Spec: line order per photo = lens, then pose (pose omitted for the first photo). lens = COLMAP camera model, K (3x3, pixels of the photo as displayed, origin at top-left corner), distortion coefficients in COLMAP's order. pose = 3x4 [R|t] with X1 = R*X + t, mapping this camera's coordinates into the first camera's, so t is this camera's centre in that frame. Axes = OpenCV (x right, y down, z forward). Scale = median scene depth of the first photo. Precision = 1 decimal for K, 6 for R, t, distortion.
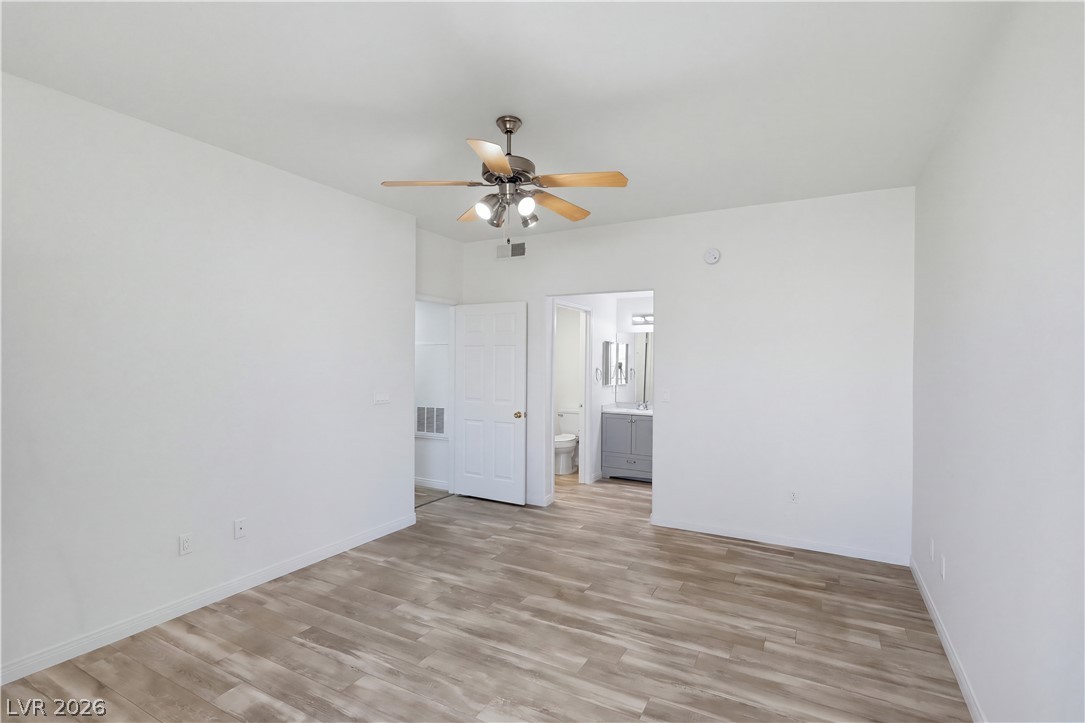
lens RADIAL K [[510.1, 0, 547.2], [0, 510.1, 362.3], [0, 0, 1]] dist [-0.004974, 0.003309]
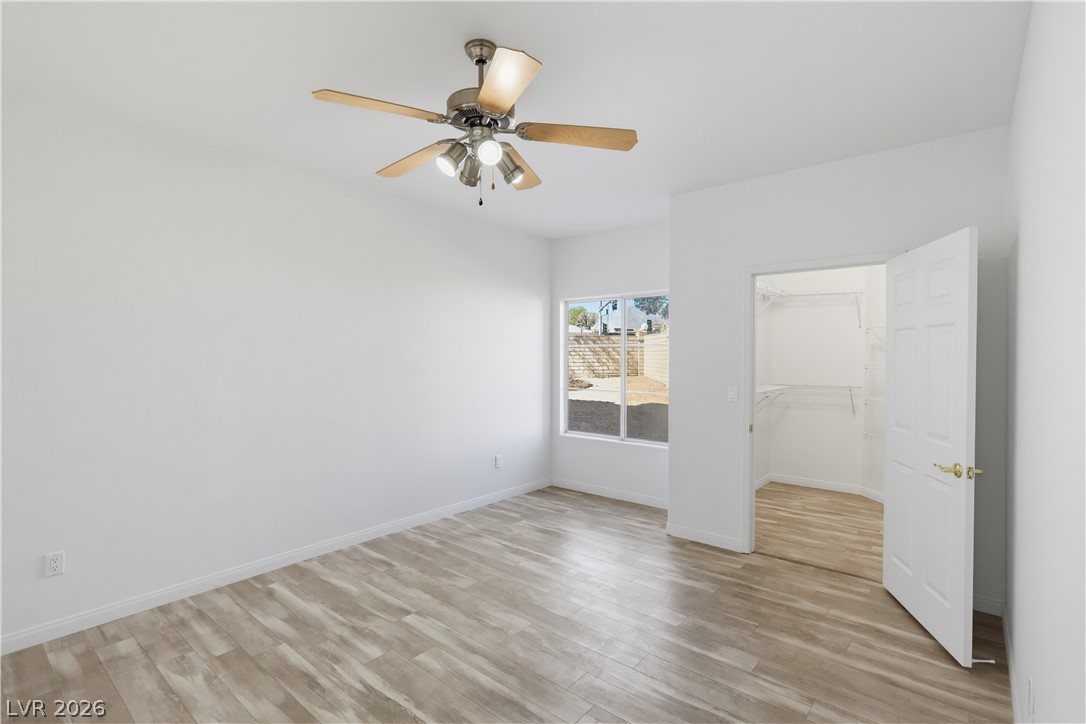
lens RADIAL K [[510.6, 0, 547.4], [0, 510.6, 362.5], [0, 0, 1]] dist [-0.004974, 0.003309]
pose [[-0.980907, -0.010612, 0.194187, -0.350323], [-0.005800, 0.999662, 0.025331, -0.013034], [-0.194390, 0.023721, -0.980637, 1.859583]]
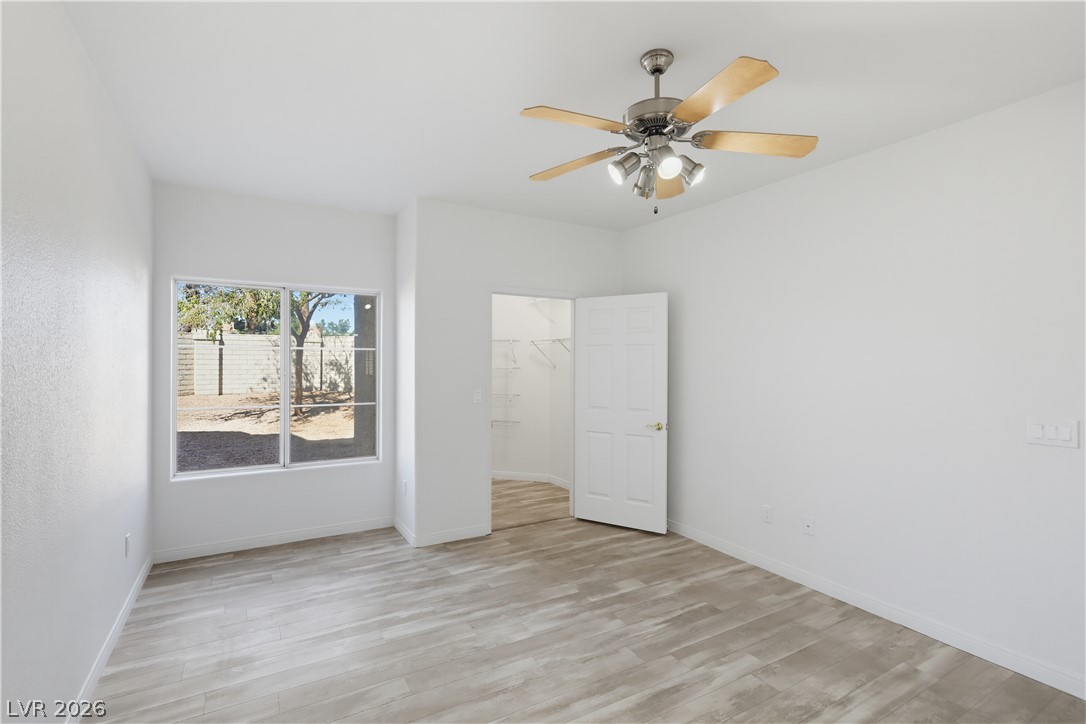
lens RADIAL K [[510.6, 0, 543.6], [0, 510.6, 358.7], [0, 0, 1]] dist [-0.004974, 0.003309]
pose [[-0.513366, -0.014646, -0.858045, 0.726810], [-0.017405, 0.999826, -0.006652, -0.000964], [0.857993, 0.011520, -0.513532, 1.335469]]
